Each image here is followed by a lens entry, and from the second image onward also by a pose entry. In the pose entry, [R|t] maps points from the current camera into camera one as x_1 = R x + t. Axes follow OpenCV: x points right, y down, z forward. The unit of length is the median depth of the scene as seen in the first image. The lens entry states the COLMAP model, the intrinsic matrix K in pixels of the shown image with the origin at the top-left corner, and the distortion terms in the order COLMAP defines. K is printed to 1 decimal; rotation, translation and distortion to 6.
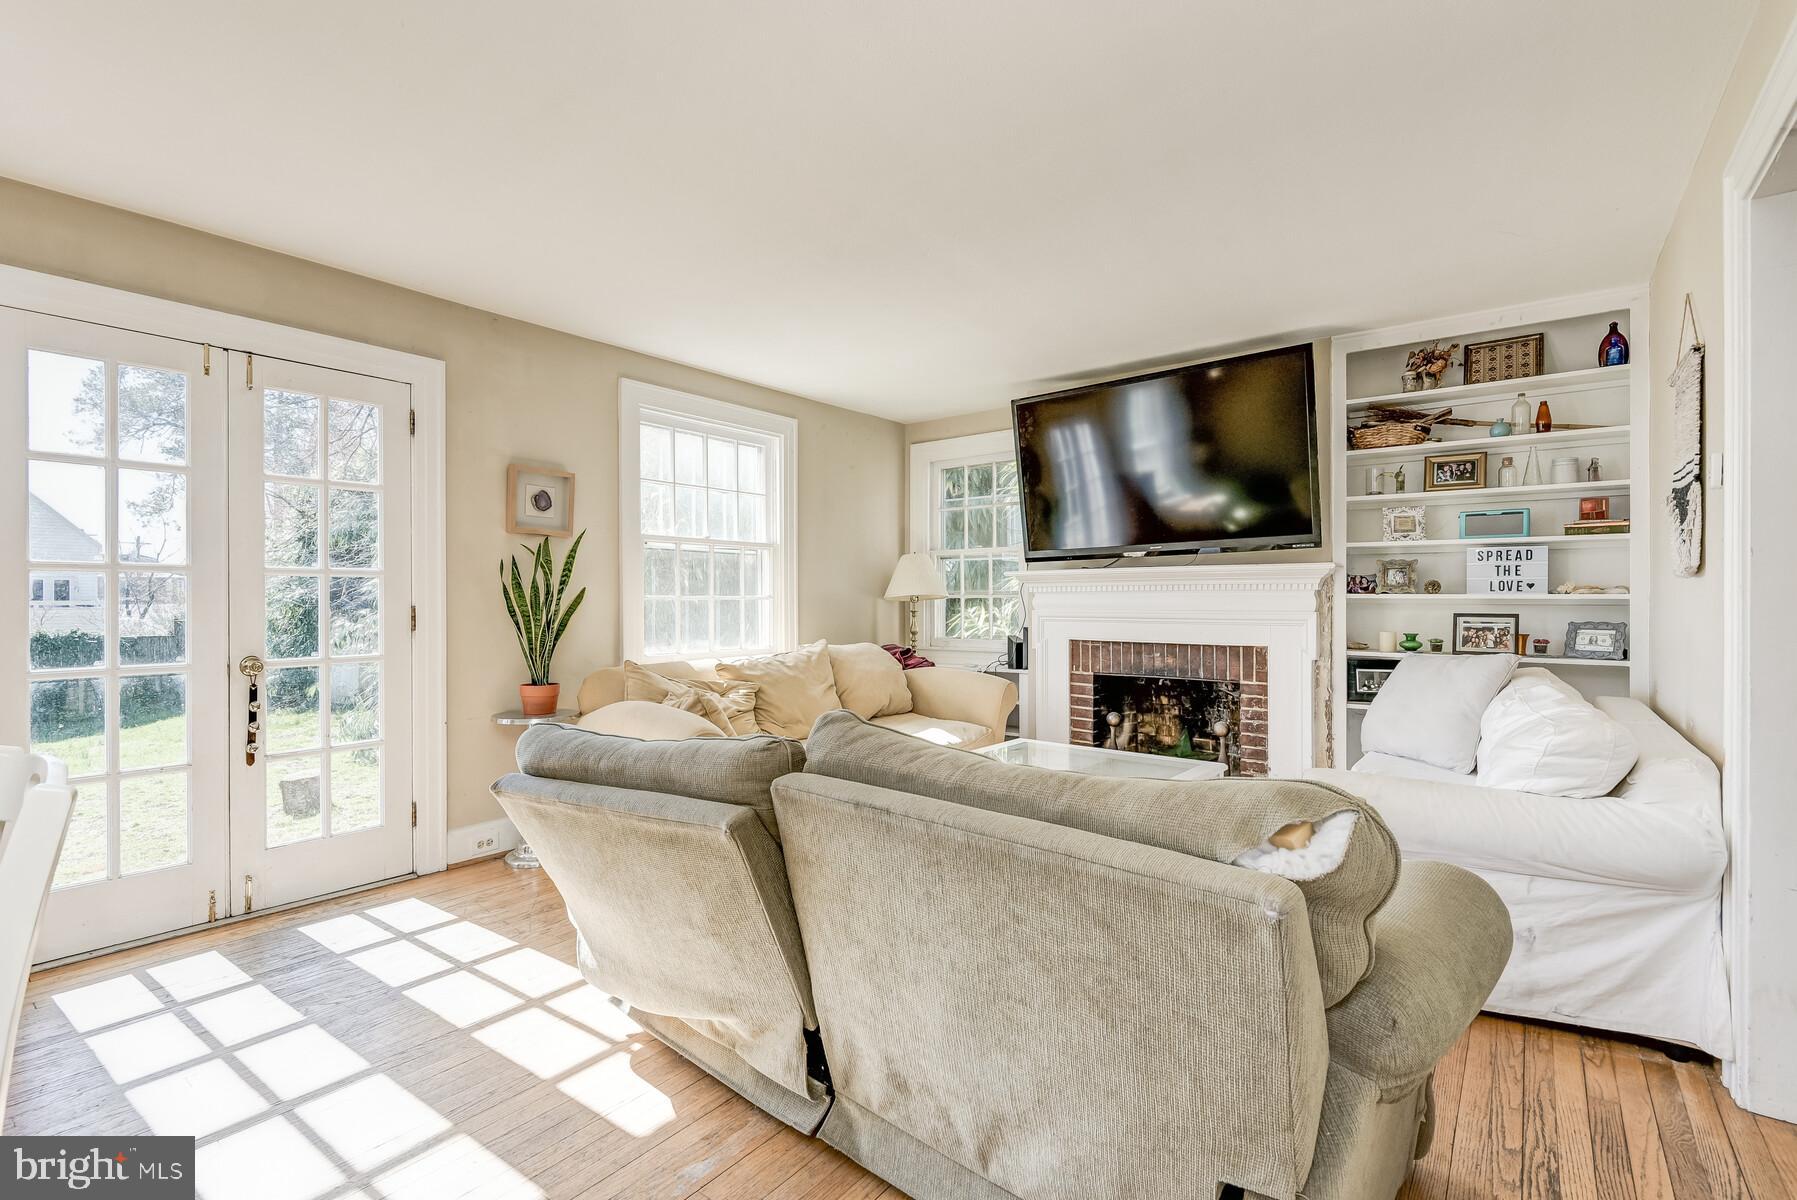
lens RADIAL K [[829.6, 0, 894.1], [0, 829.6, 595.4], [0, 0, 1]] dist [0.004389, -0.002280]
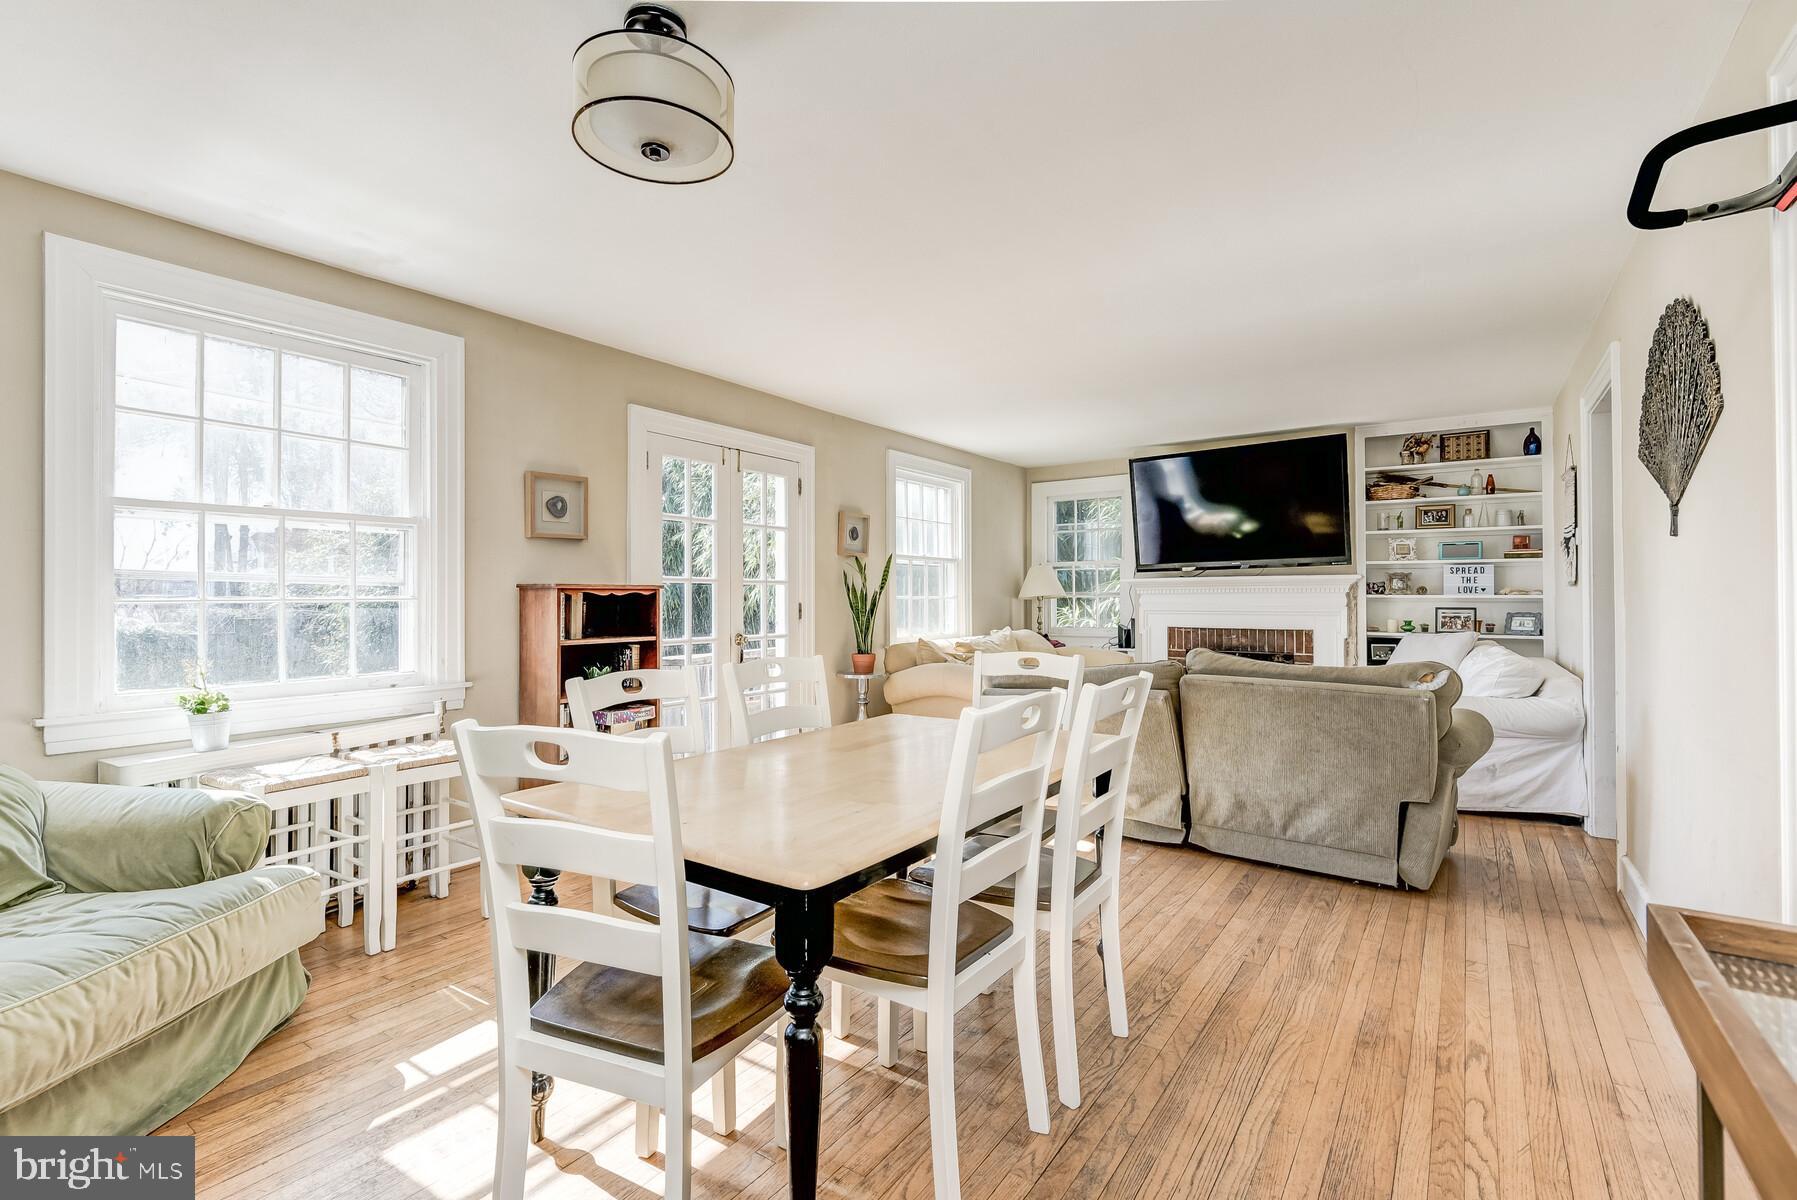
lens RADIAL K [[829.6, 0, 887.6], [0, 829.6, 584.2], [0, 0, 1]] dist [0.004389, -0.002280]
pose [[0.998728, -0.000049, 0.050427, -0.442060], [0.000704, 0.999916, -0.012971, -0.002256], [-0.050422, 0.012990, 0.998644, -0.517435]]
